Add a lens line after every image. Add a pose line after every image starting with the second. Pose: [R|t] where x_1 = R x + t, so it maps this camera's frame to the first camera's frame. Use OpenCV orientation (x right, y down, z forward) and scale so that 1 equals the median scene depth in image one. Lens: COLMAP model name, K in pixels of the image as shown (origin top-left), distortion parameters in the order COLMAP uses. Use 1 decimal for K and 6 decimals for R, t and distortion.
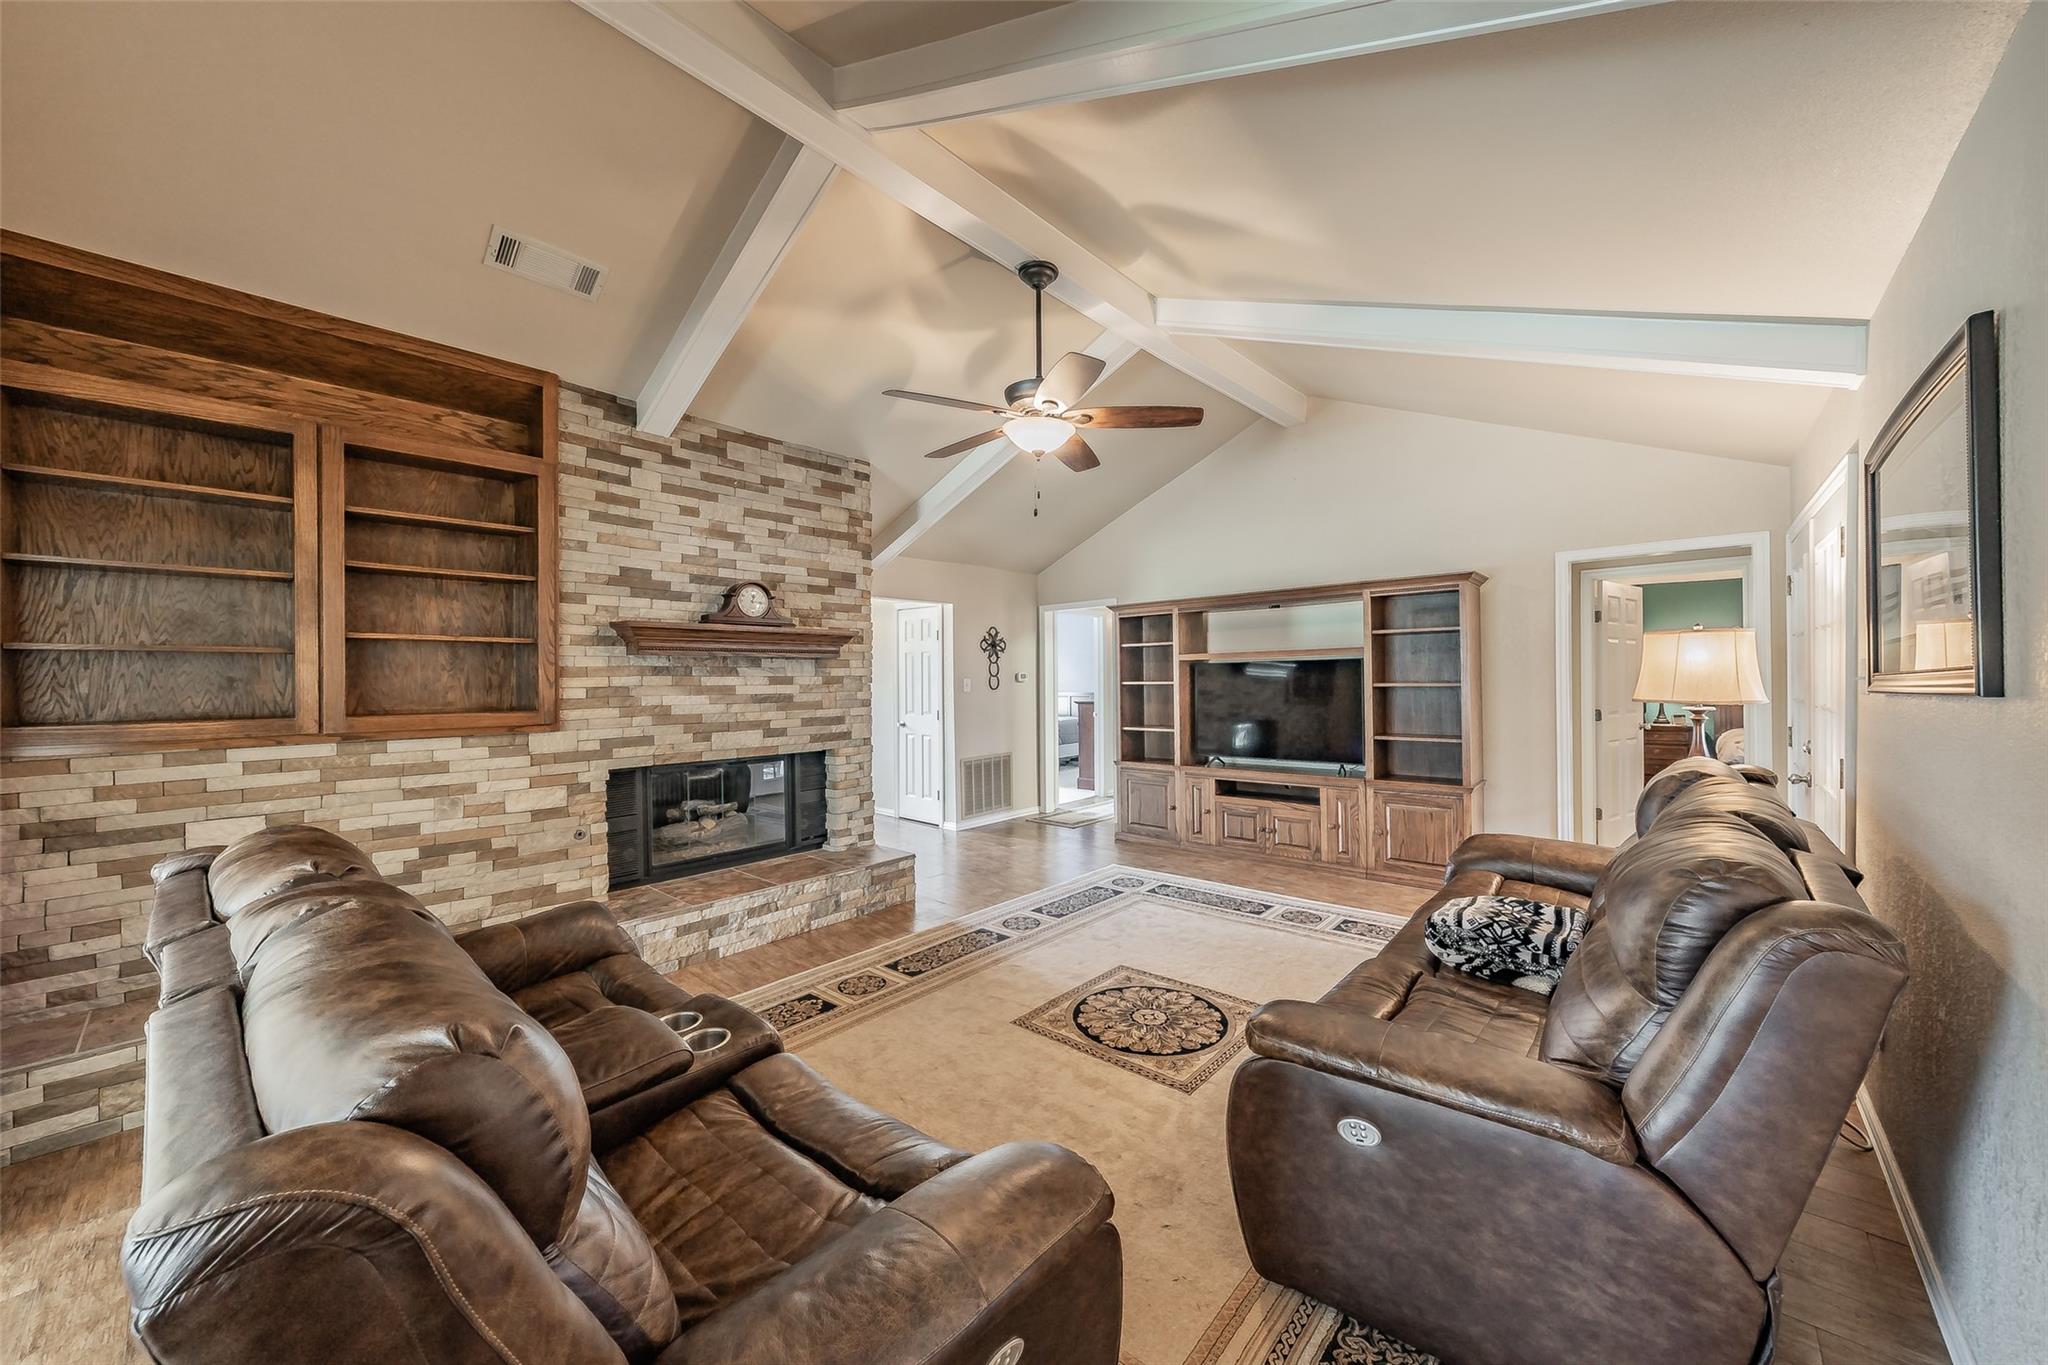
lens RADIAL K [[772.1, 0, 1023.9], [0, 772.1, 674.4], [0, 0, 1]] dist [0.000255, -0.000004]
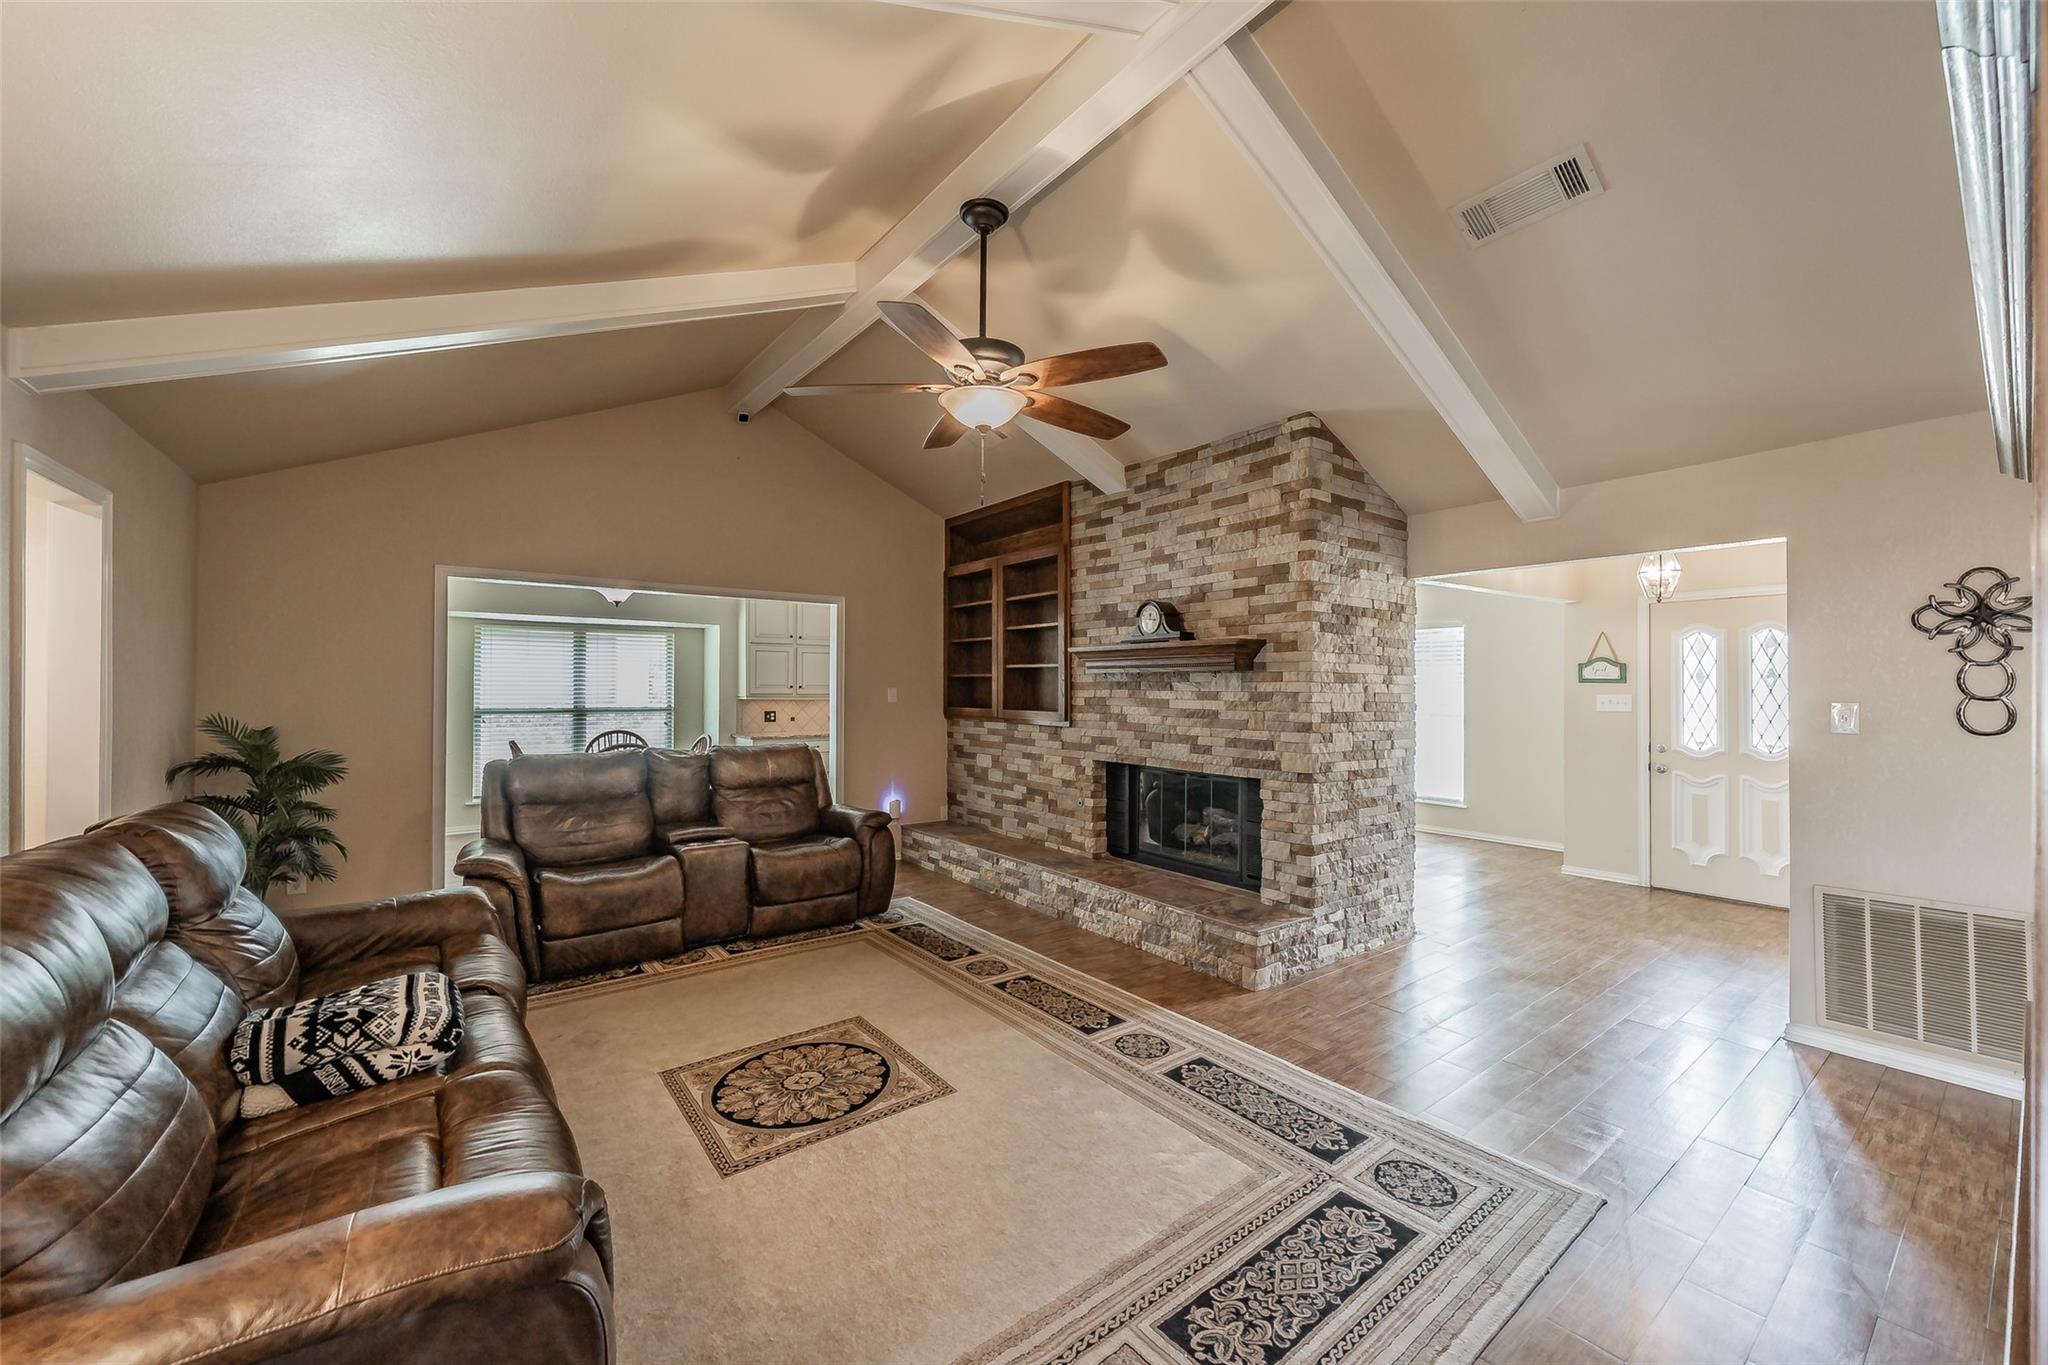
lens RADIAL K [[783.7, 0, 1024.1], [0, 783.7, 678.5], [0, 0, 1]] dist [0.001513, 0.000103]
pose [[-0.209377, -0.003559, -0.977828, 0.709408], [-0.000415, 0.999994, -0.003551, -0.010167], [0.977835, -0.000338, -0.209377, 1.028476]]
